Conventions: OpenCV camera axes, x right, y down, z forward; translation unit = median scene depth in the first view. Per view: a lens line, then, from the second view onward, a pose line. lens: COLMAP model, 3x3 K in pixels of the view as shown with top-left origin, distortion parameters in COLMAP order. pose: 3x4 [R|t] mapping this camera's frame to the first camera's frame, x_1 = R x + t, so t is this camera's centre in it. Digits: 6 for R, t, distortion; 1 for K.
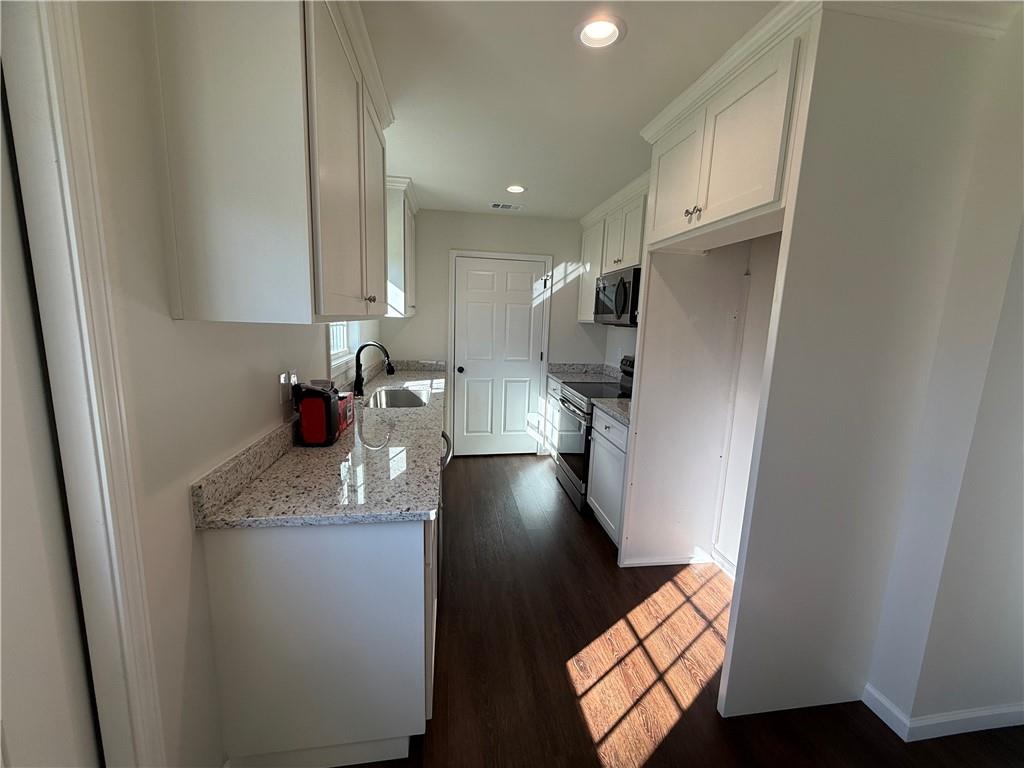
lens RADIAL K [[412.0, 0, 514.4], [0, 412.0, 384.1], [0, 0, 1]] dist [0.002970, -0.000434]
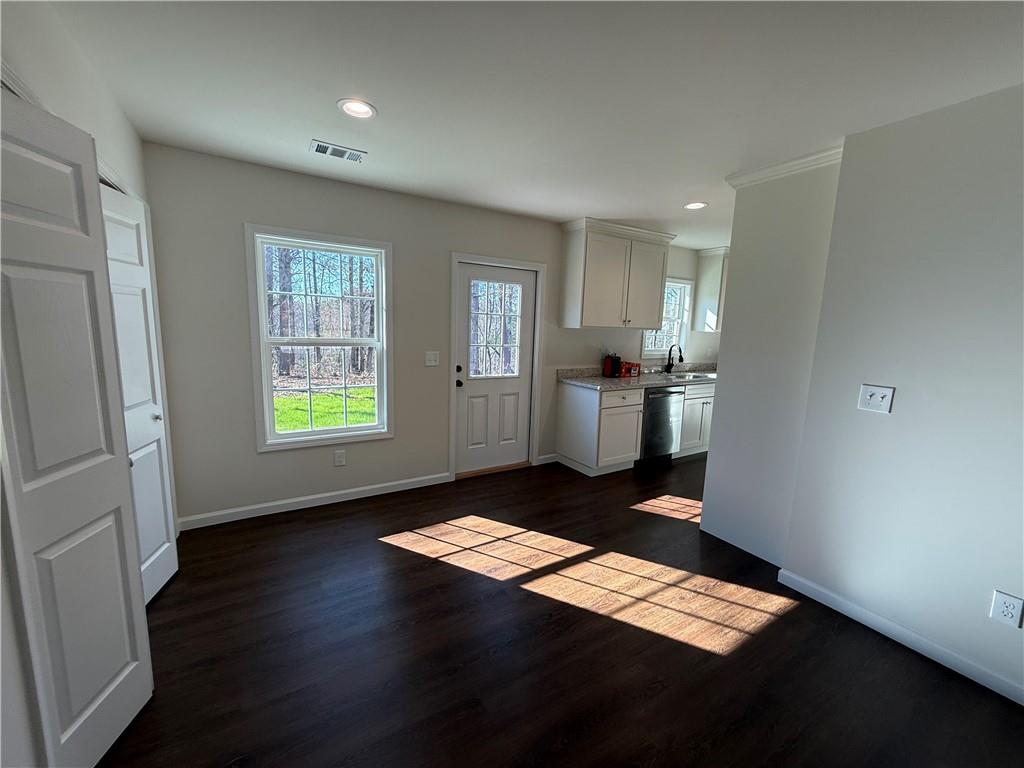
lens RADIAL K [[412.0, 0, 510.8], [0, 412.0, 383.8], [0, 0, 1]] dist [0.002970, -0.000434]
pose [[0.387810, 0.112785, -0.914813, 1.854458], [-0.165135, 0.984929, 0.051425, 0.176321], [0.906826, 0.131125, 0.400590, -0.679603]]
